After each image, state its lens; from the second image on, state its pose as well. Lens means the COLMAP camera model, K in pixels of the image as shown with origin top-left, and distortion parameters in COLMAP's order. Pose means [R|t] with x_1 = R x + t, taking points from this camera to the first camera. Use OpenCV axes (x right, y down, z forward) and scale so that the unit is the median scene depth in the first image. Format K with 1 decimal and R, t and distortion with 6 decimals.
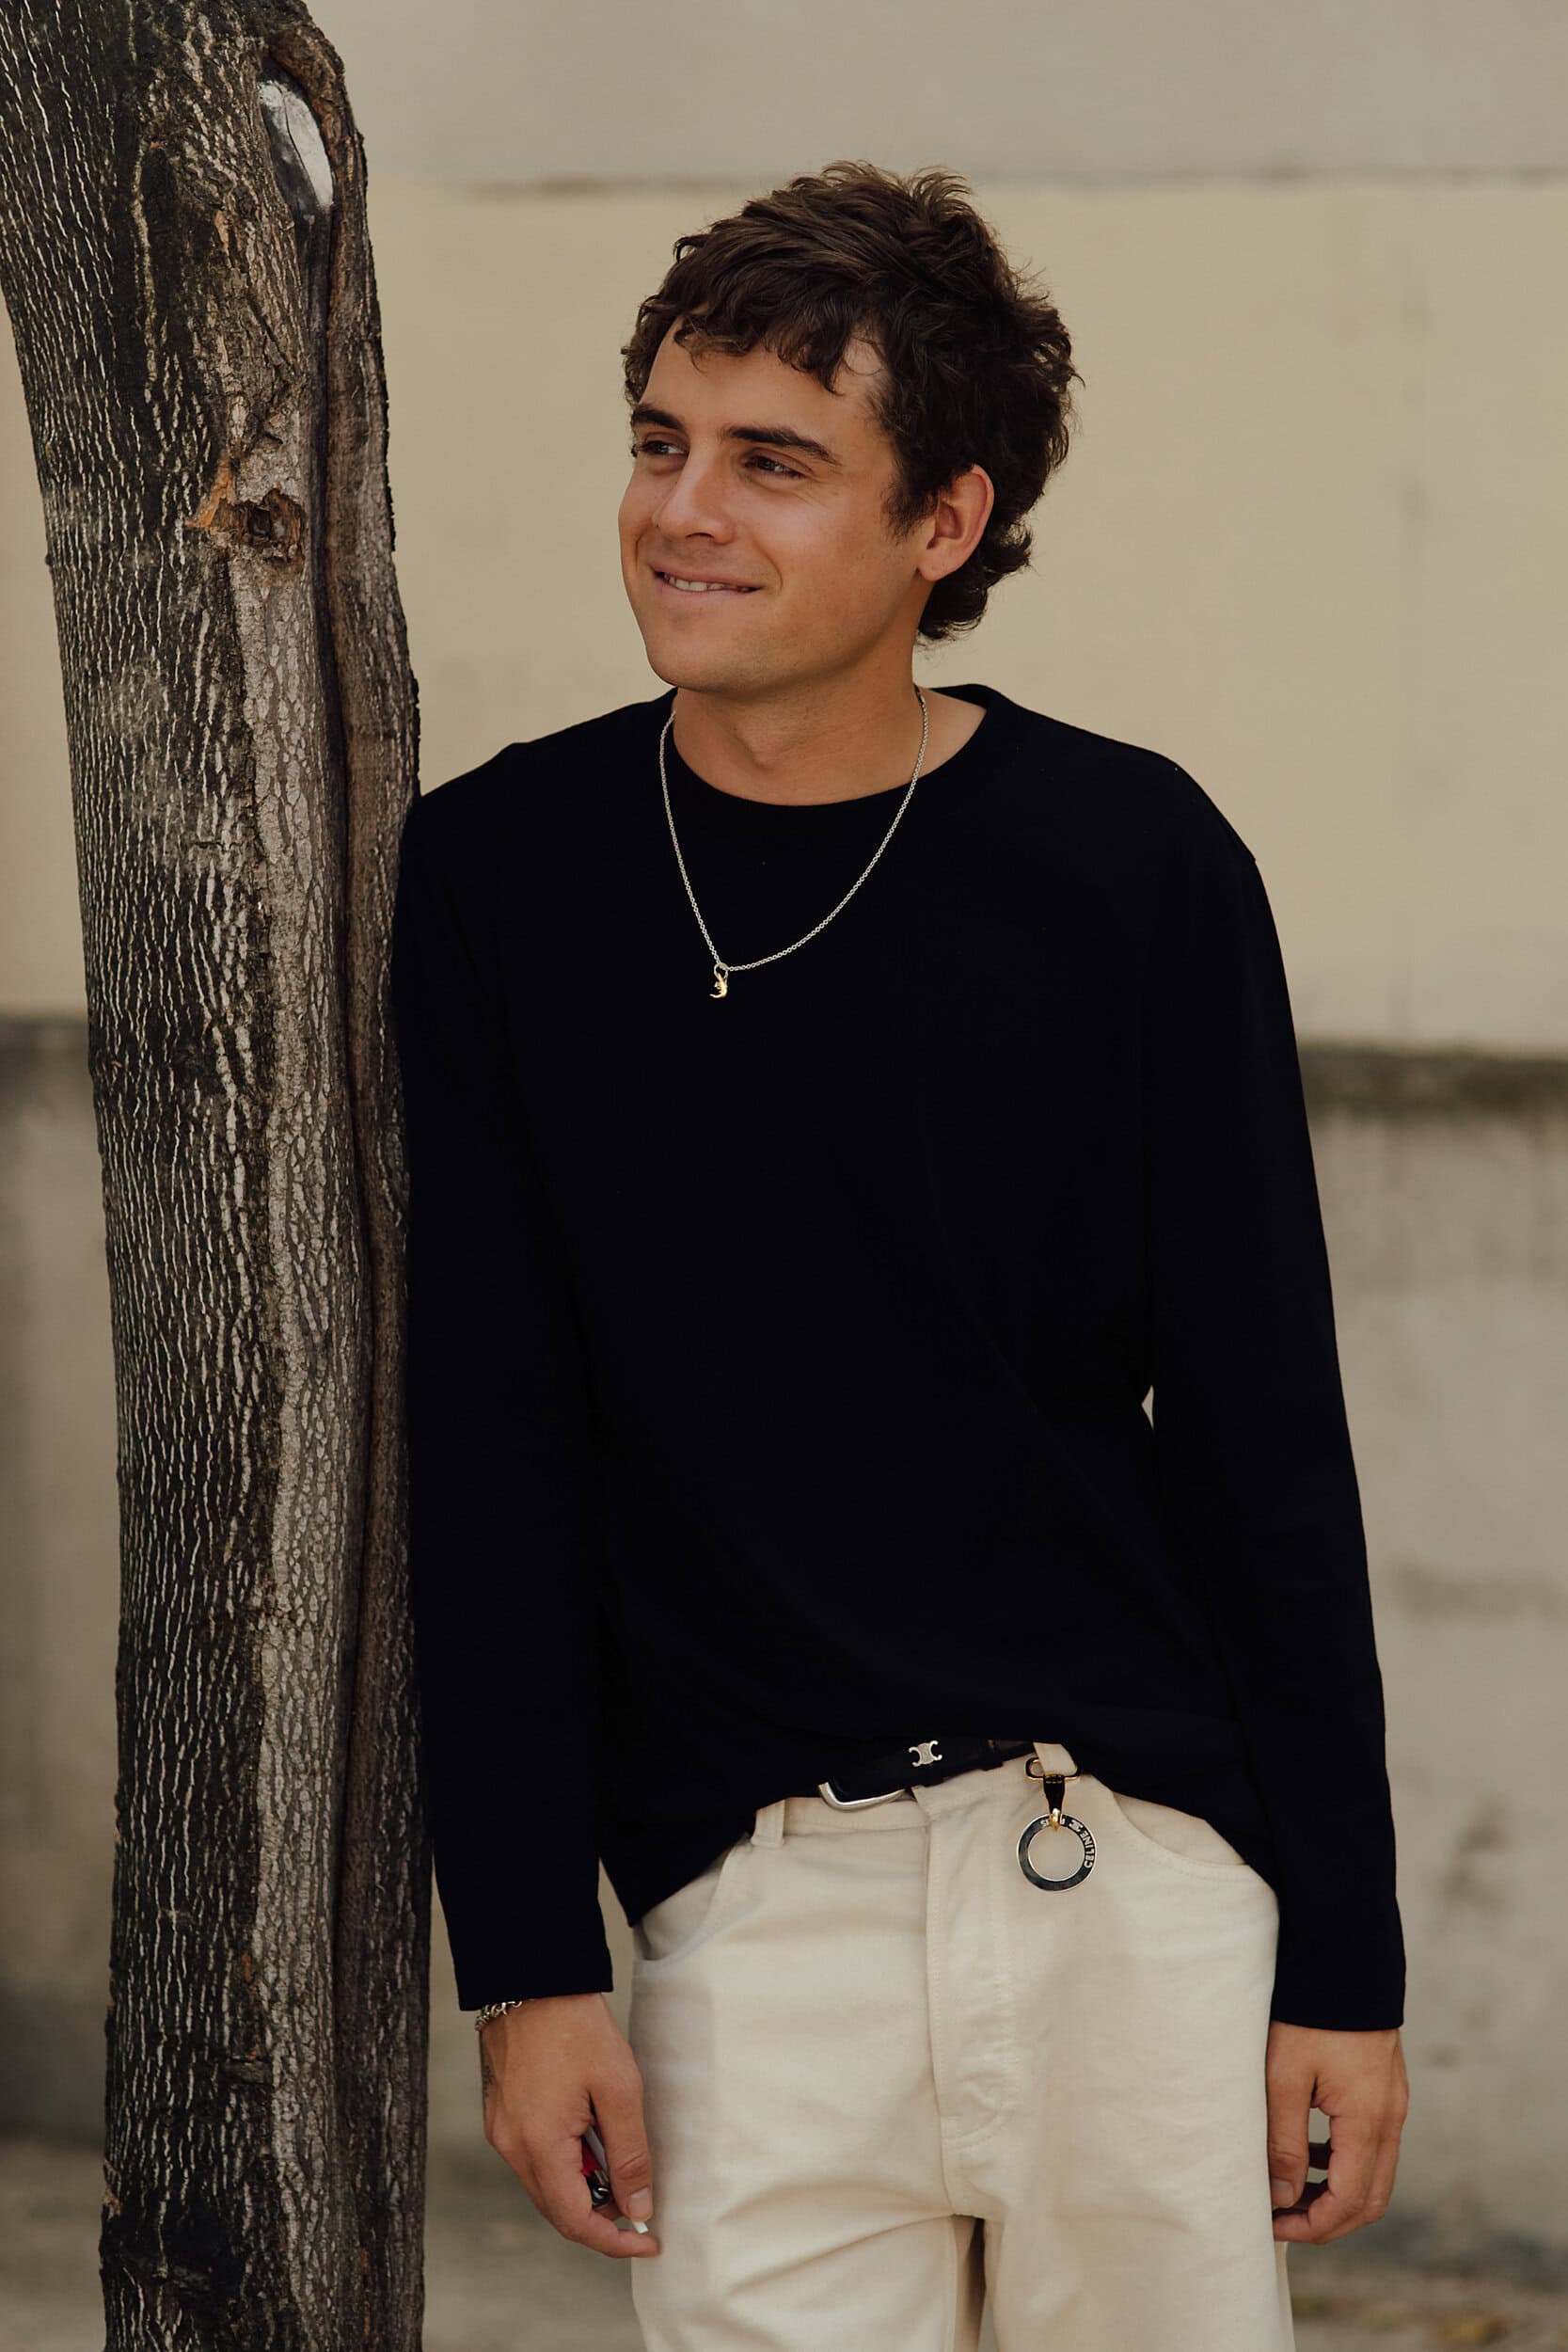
lens RADIAL K [[5928.0, 0, 780.9], [0, 5928.0, 1181.5], [0, 0, 1]] dist [-0.066819, 0.000000]
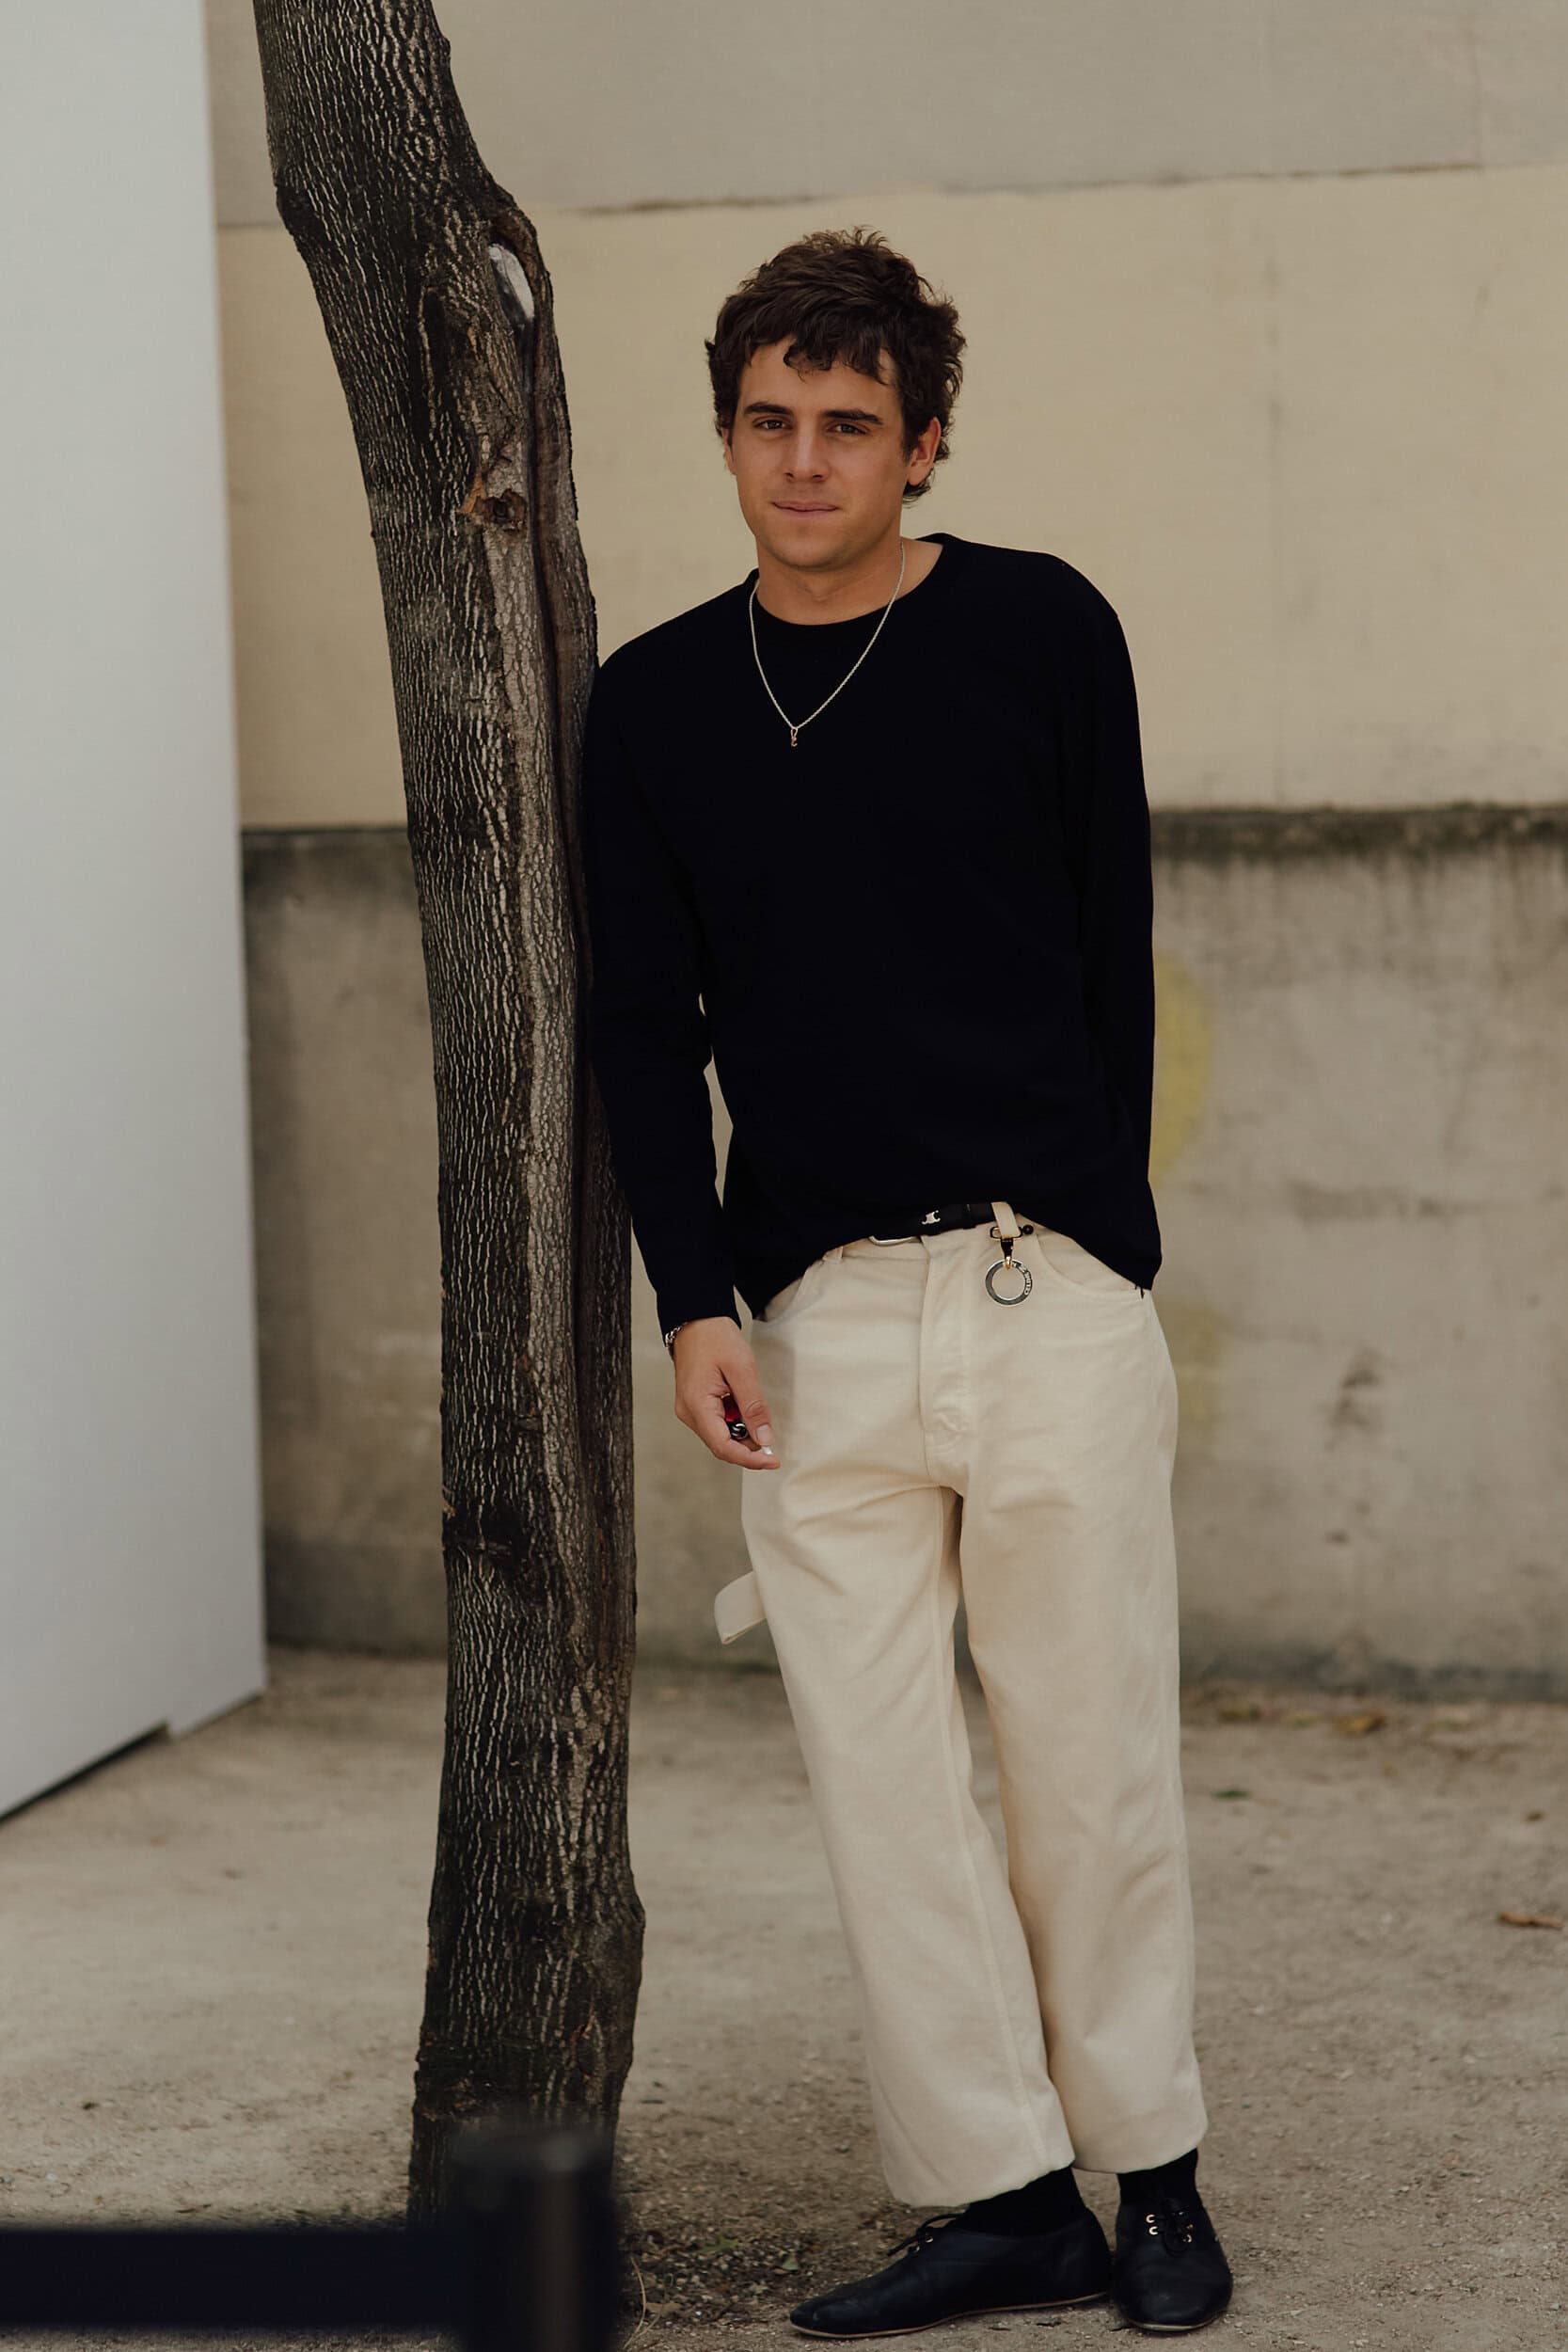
lens RADIAL K [[5928.0, 0, 783.9], [0, 5928.0, 1168.5], [0, 0, 1]] dist [-0.066819, 0.000000]
pose [[0.999170, -0.037977, -0.014715, 0.010788], [0.038371, 0.998885, 0.027496, 0.033394], [0.013655, -0.028038, 0.999514, -0.691641]]
